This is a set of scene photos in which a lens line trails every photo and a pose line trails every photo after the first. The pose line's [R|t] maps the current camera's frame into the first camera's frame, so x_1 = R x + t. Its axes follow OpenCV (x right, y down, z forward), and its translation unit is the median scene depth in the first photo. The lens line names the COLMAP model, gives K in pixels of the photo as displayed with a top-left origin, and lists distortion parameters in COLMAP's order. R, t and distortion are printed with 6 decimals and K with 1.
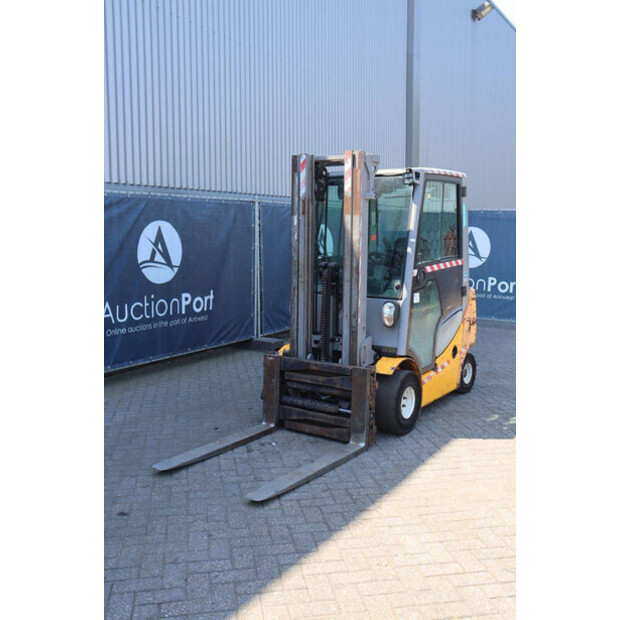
lens RADIAL K [[641.6, 0, 301.5], [0, 641.6, 309.8], [0, 0, 1]] dist [-0.074076, 0.005974]
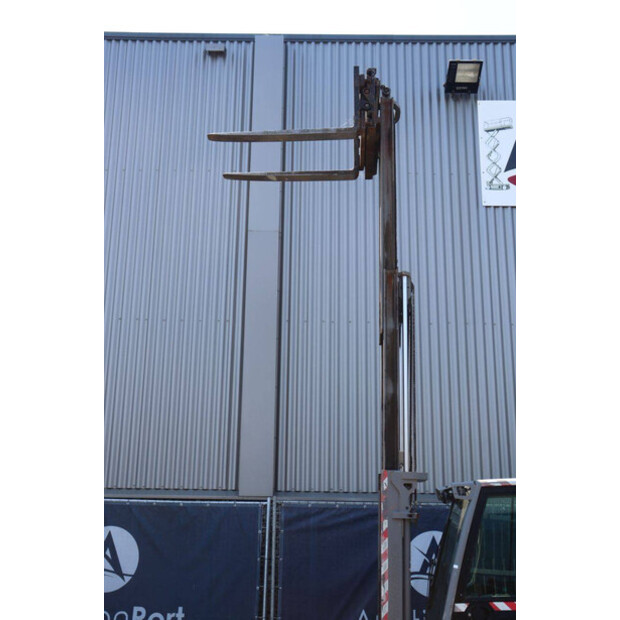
lens RADIAL K [[741.9, 0, 312.4], [0, 741.9, 307.1], [0, 0, 1]] dist [-0.030670, 0.217922]
pose [[0.525746, -0.224542, -0.820471, 1.014101], [-0.117321, 0.936173, -0.331384, -0.083777], [0.842512, 0.270482, 0.465846, 0.271171]]
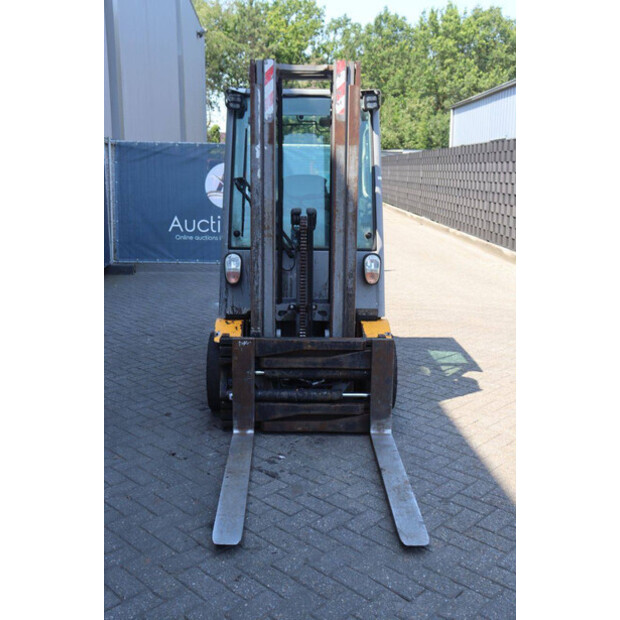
lens RADIAL K [[661.2, 0, 310.2], [0, 661.2, 305.6], [0, 0, 1]] dist [-0.077659, 0.185271]
pose [[0.809557, -0.114337, 0.575800, -0.424382], [0.065790, 0.992341, 0.104551, -0.041220], [-0.583344, -0.046758, 0.810879, 0.358924]]
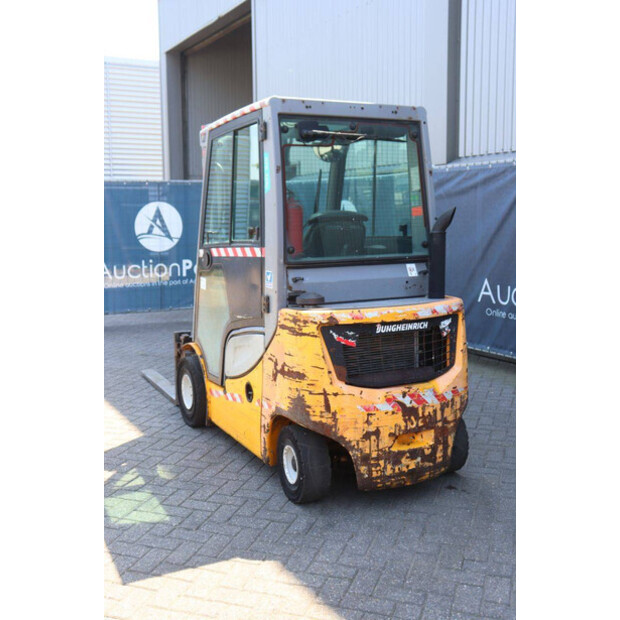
lens RADIAL K [[711.1, 0, 308.0], [0, 711.1, 301.9], [0, 0, 1]] dist [-0.032095, 0.017289]
pose [[-0.480568, 0.109384, -0.870109, 0.976261], [-0.095978, 0.979670, 0.176167, -0.181538], [0.871689, 0.168171, -0.460300, 1.629376]]
